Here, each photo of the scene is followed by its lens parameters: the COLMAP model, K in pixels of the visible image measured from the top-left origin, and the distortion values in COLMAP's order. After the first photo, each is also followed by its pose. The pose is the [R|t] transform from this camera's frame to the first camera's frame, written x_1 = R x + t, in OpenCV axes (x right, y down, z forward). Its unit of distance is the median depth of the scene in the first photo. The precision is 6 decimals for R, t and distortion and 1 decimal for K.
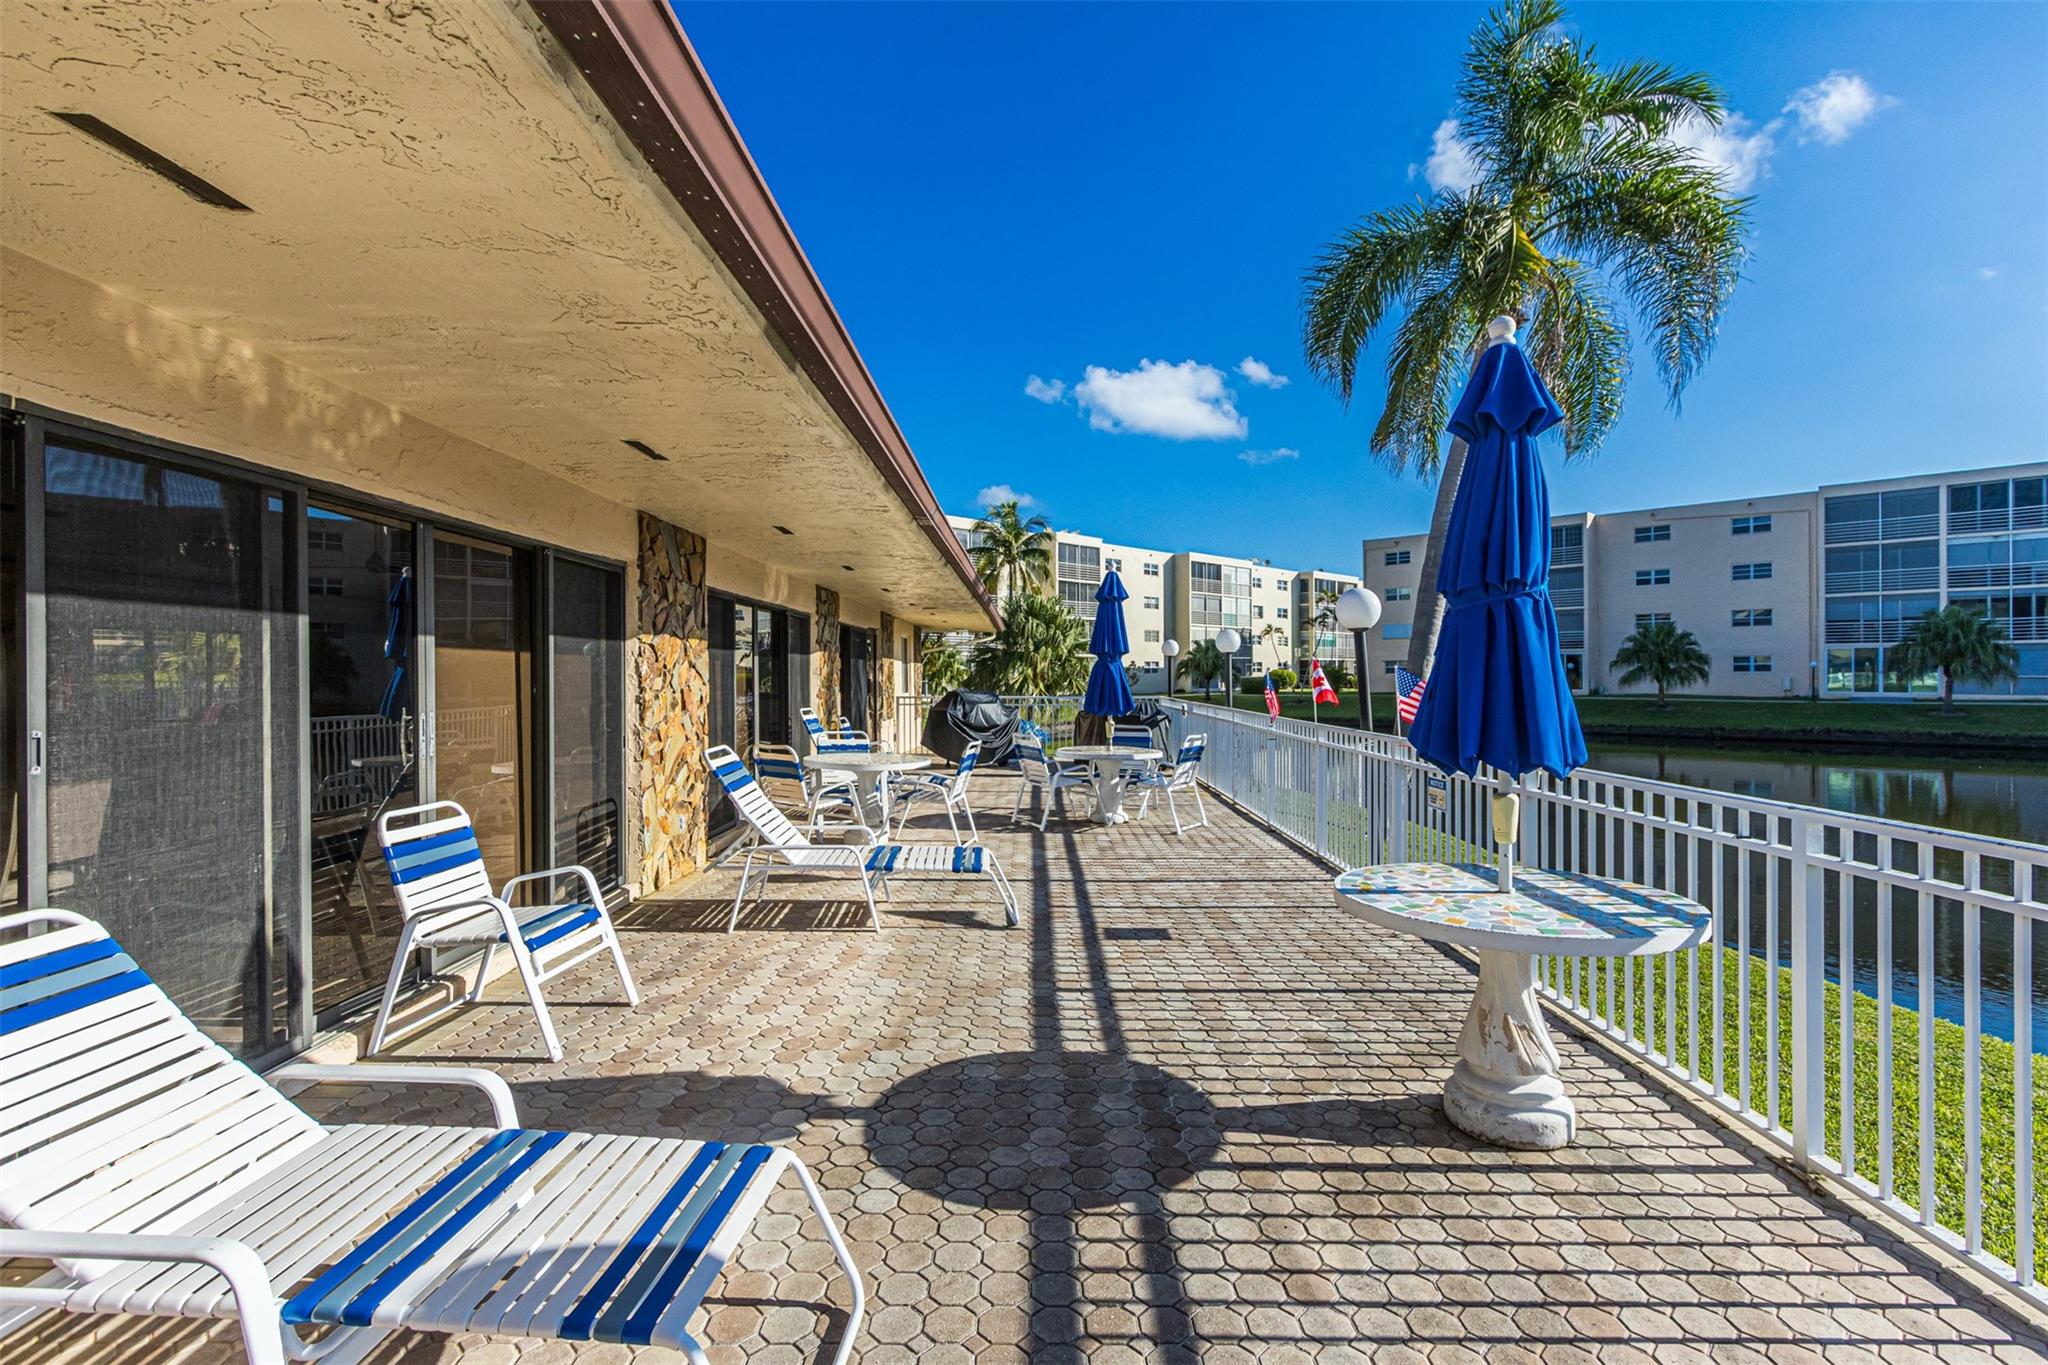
lens RADIAL K [[940.9, 0, 1045.4], [0, 940.9, 676.8], [0, 0, 1]] dist [0.013386, -0.000981]
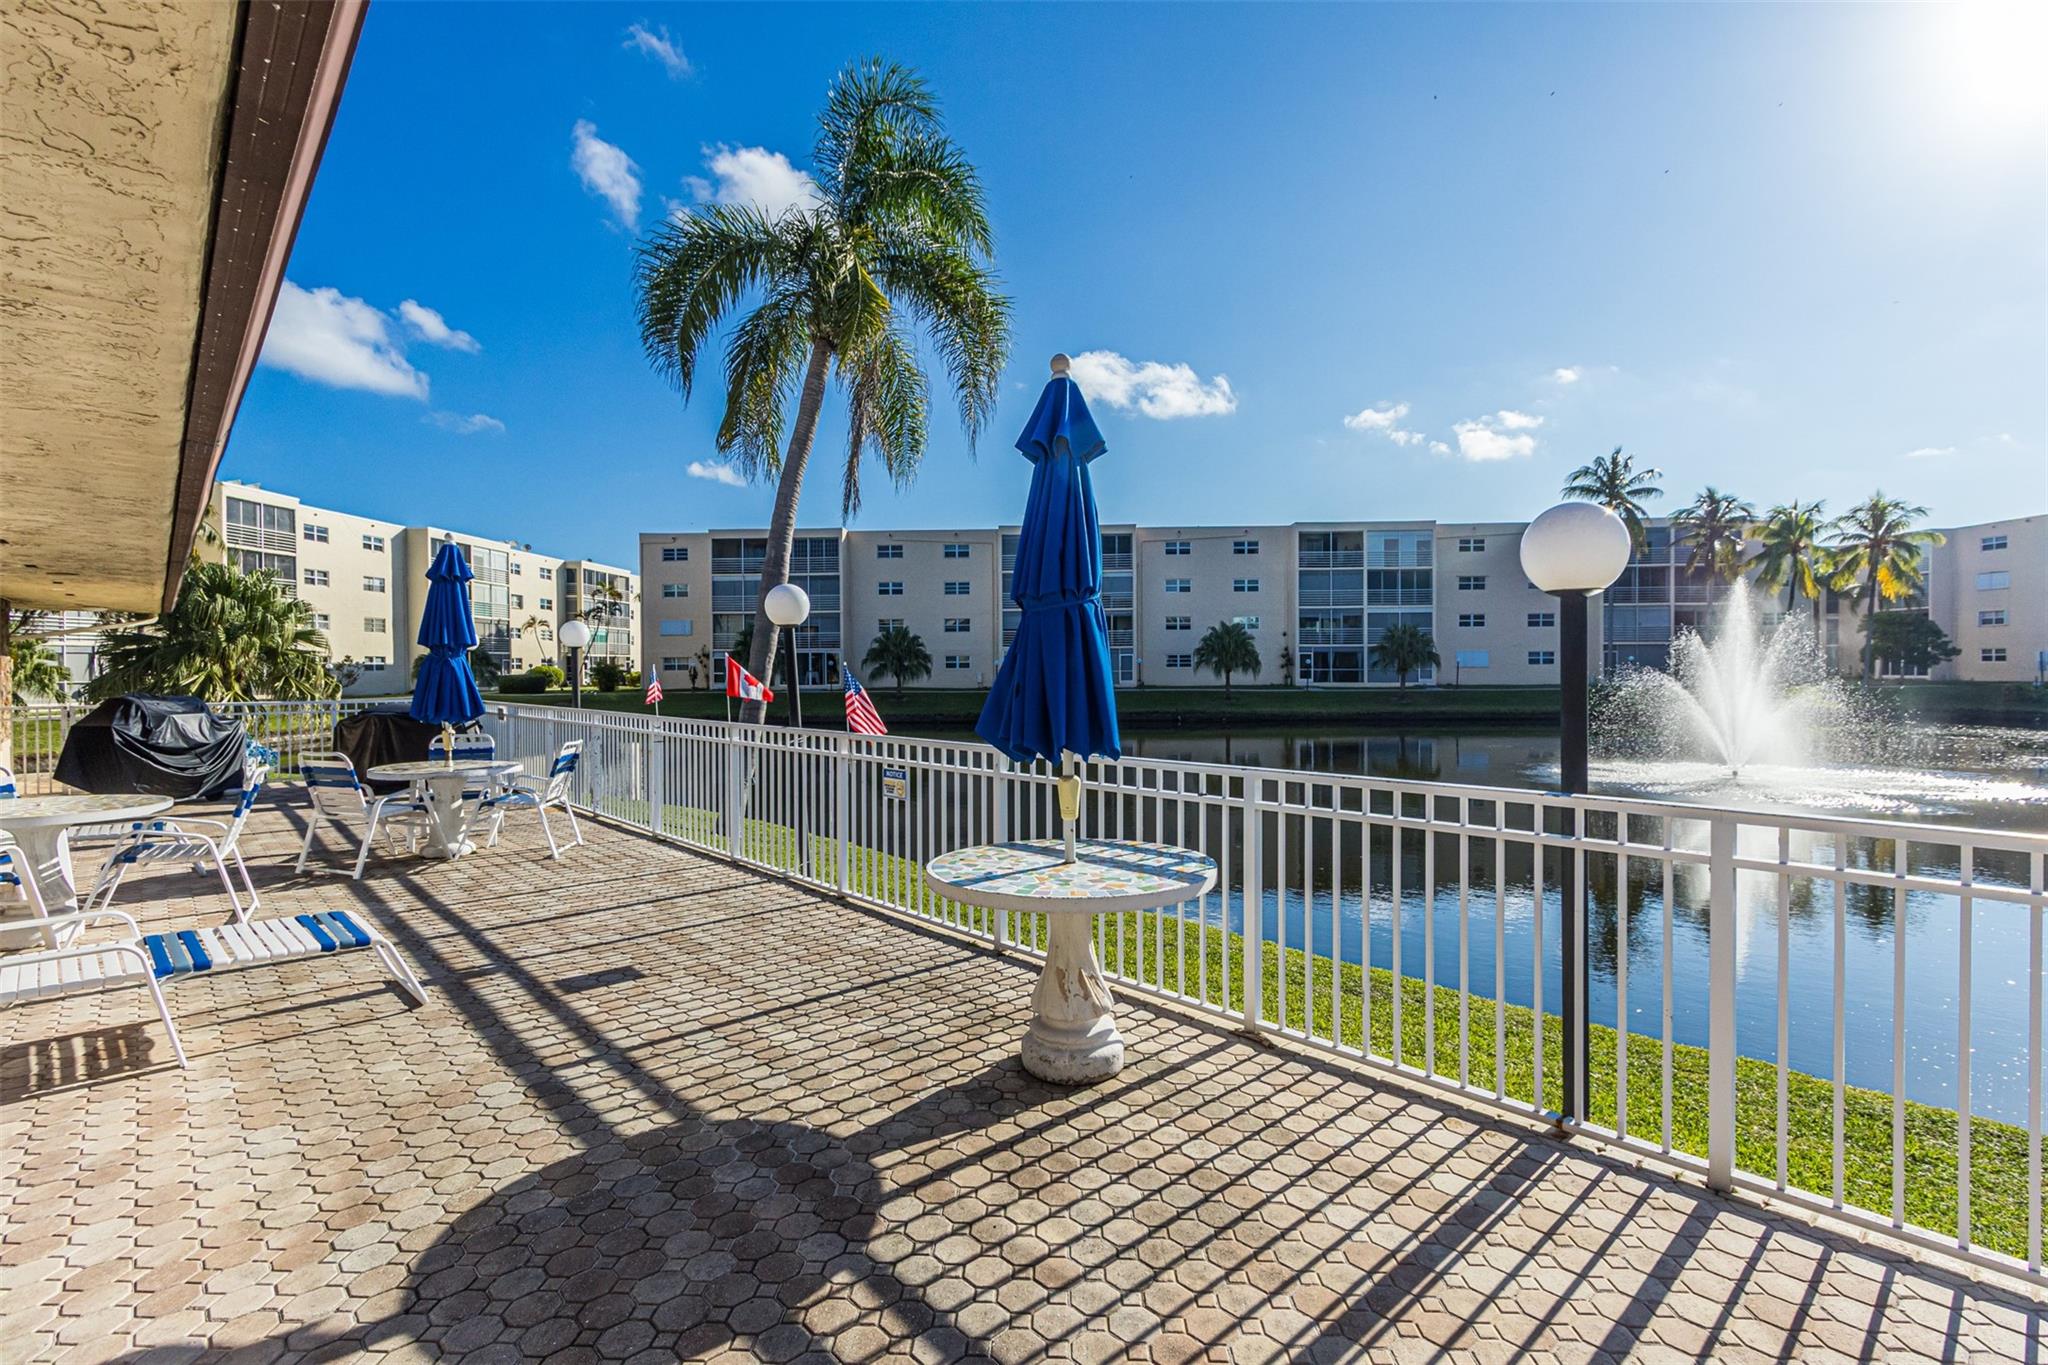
lens RADIAL K [[940.9, 0, 1030.1], [0, 940.9, 677.1], [0, 0, 1]] dist [0.013386, -0.000981]
pose [[0.740163, -0.007152, 0.672389, -0.179983], [0.004683, 0.999974, 0.005481, -0.000644], [-0.672411, -0.000908, 0.740178, 0.112796]]
